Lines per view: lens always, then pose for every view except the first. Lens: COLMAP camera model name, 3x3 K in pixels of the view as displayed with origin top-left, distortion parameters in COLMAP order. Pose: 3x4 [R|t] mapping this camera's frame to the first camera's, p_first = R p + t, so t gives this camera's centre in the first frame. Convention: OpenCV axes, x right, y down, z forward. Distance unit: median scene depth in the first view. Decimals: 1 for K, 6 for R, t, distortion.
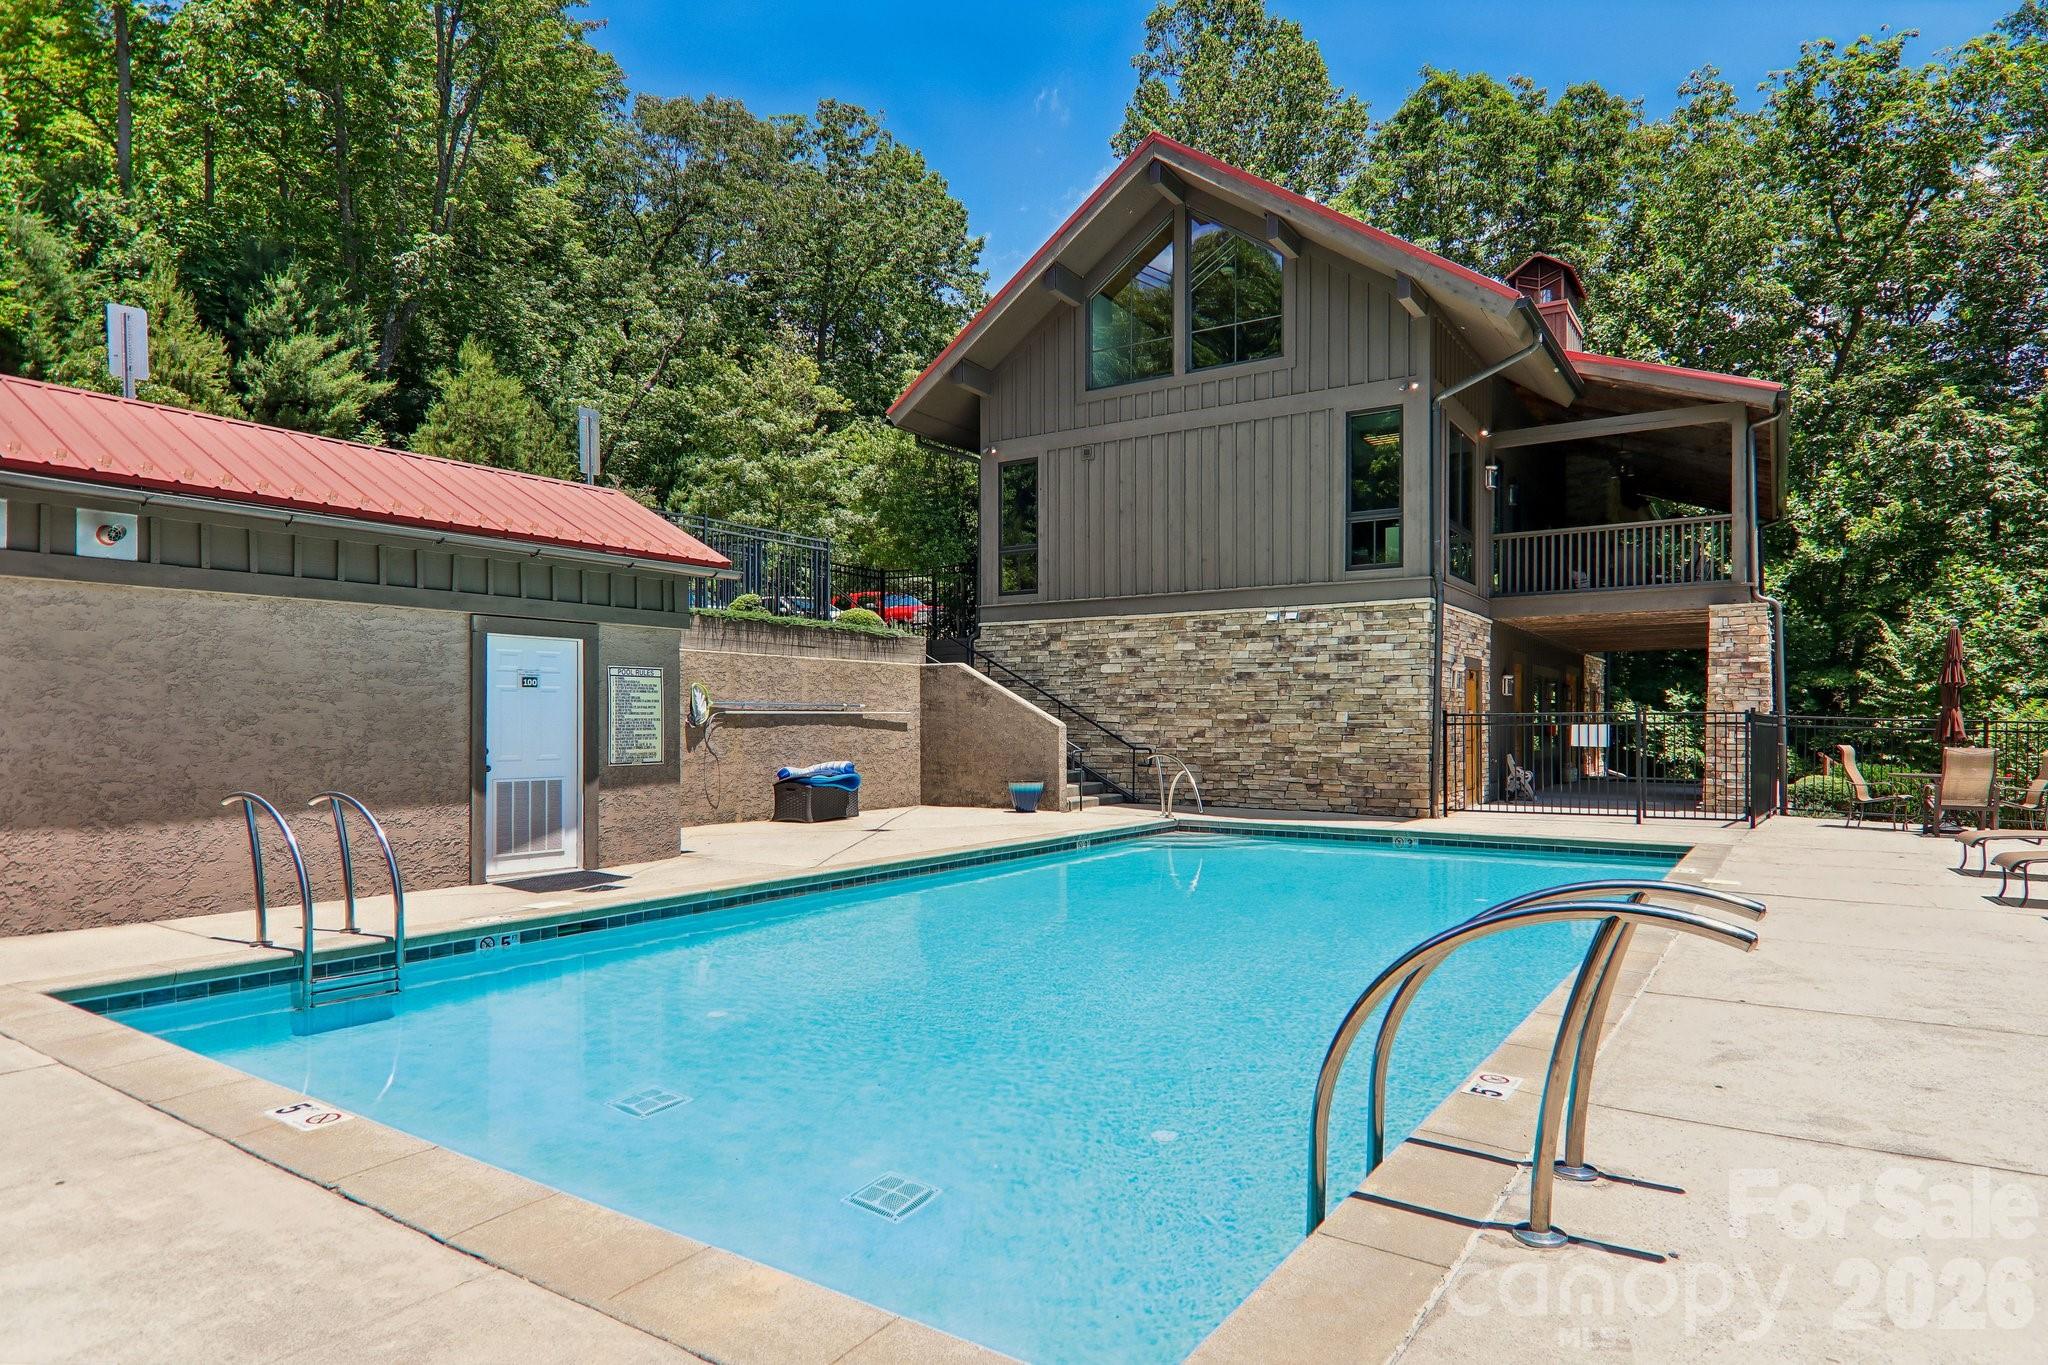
lens RADIAL K [[1162.9, 0, 1024.9], [0, 1162.9, 711.0], [0, 0, 1]] dist [0.000059, -0.012670]
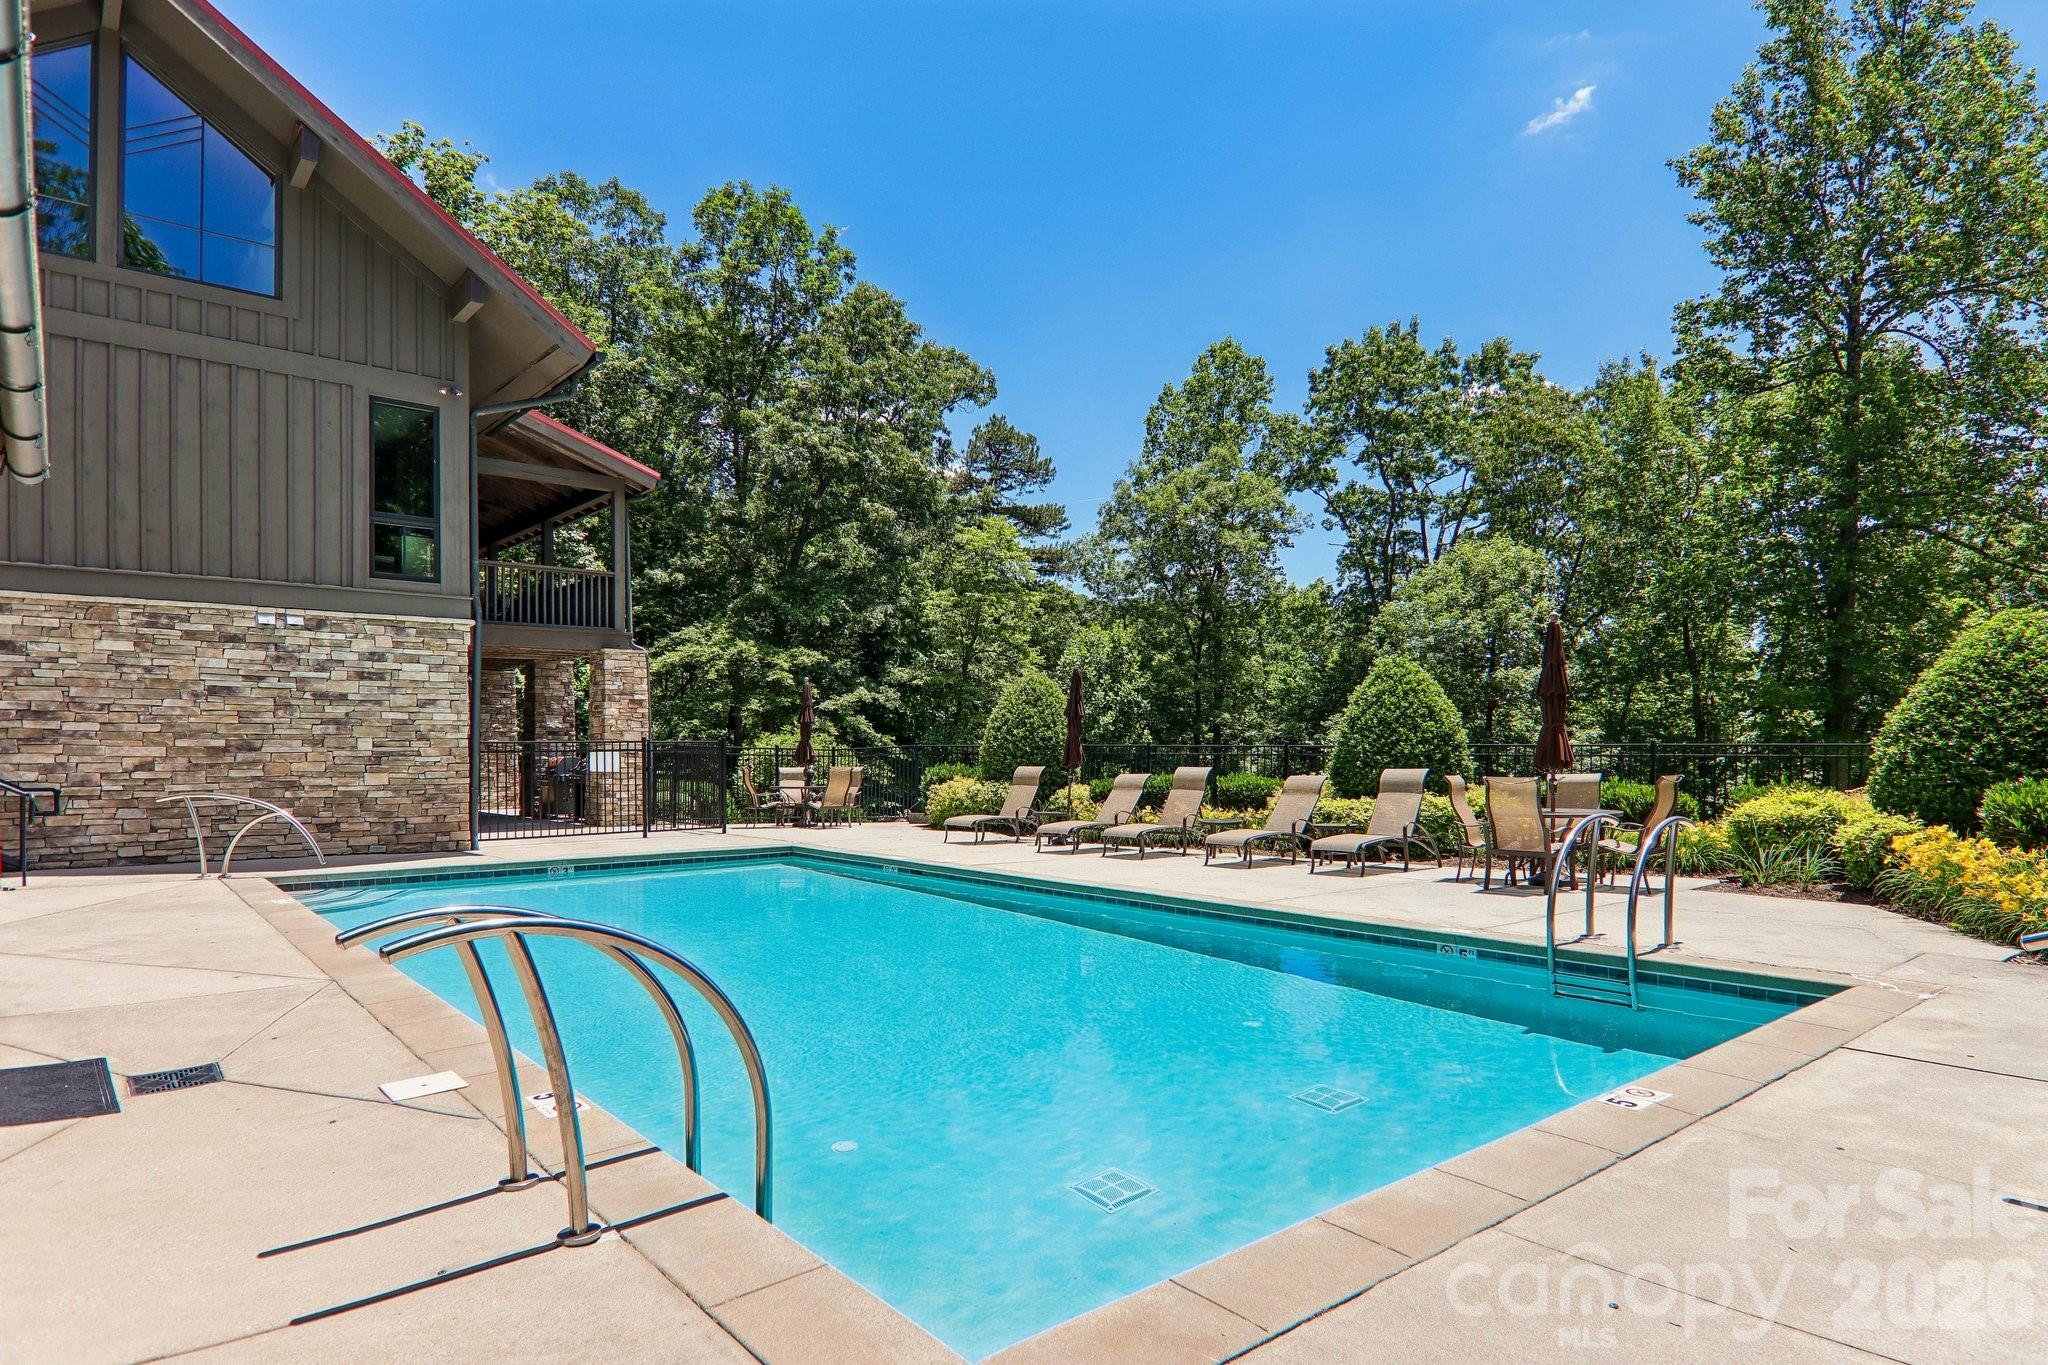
lens RADIAL K [[1162.9, 0, 1024.9], [0, 1162.9, 711.0], [0, 0, 1]] dist [0.000059, -0.012670]
pose [[0.276621, 0.029601, 0.960523, -0.421133], [-0.007308, 0.999561, -0.028699, 0.001669], [-0.960951, 0.000919, 0.276716, 0.281036]]
